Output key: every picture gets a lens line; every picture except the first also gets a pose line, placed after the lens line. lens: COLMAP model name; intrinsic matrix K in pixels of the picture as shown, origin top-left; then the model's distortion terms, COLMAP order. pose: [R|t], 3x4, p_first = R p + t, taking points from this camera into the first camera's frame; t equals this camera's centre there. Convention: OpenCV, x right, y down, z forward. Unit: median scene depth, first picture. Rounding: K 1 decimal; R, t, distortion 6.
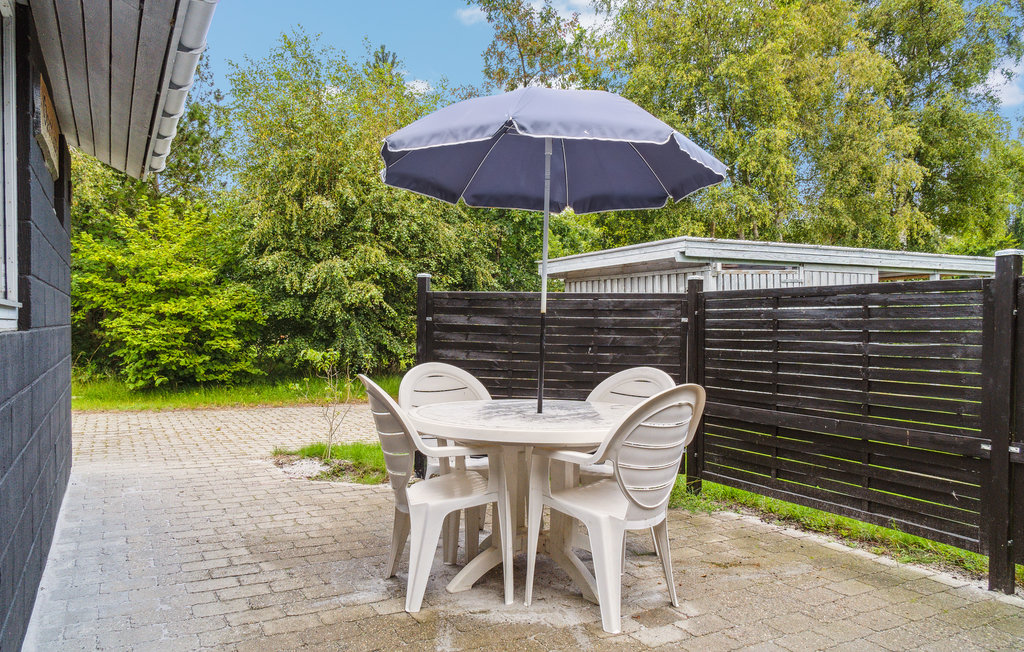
lens RADIAL K [[735.4, 0, 505.2], [0, 735.4, 325.0], [0, 0, 1]] dist [0.014099, 0.000518]
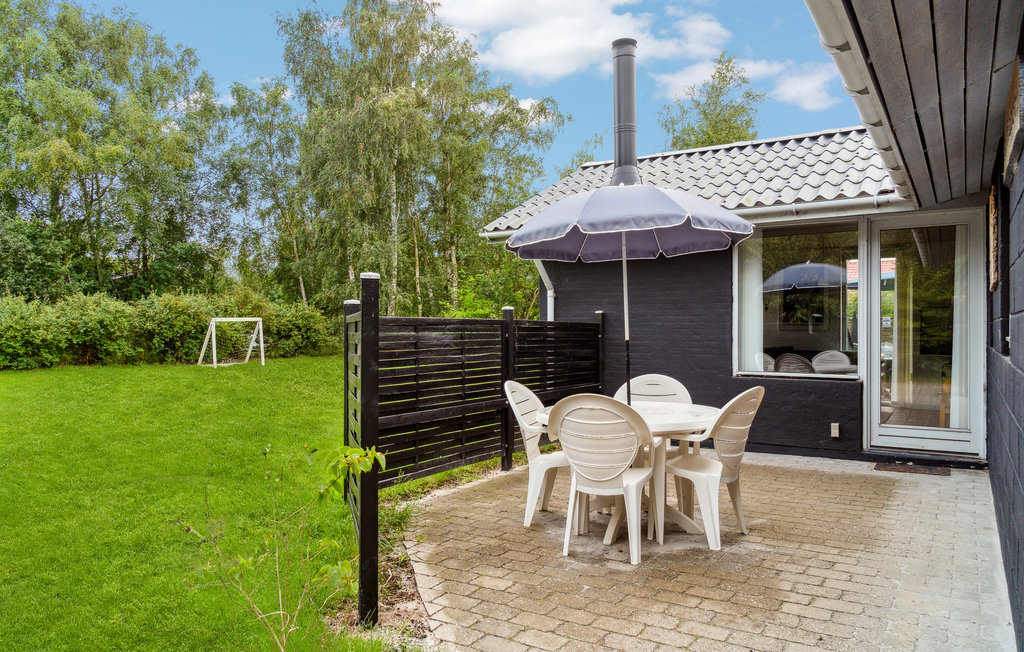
lens RADIAL K [[735.4, 0, 505.4], [0, 735.4, 328.3], [0, 0, 1]] dist [0.014099, 0.000518]
pose [[-0.496384, -0.003298, 0.868097, -0.968040], [0.005345, 0.999962, 0.006855, -0.044833], [-0.868086, 0.008042, -0.496348, 1.744351]]
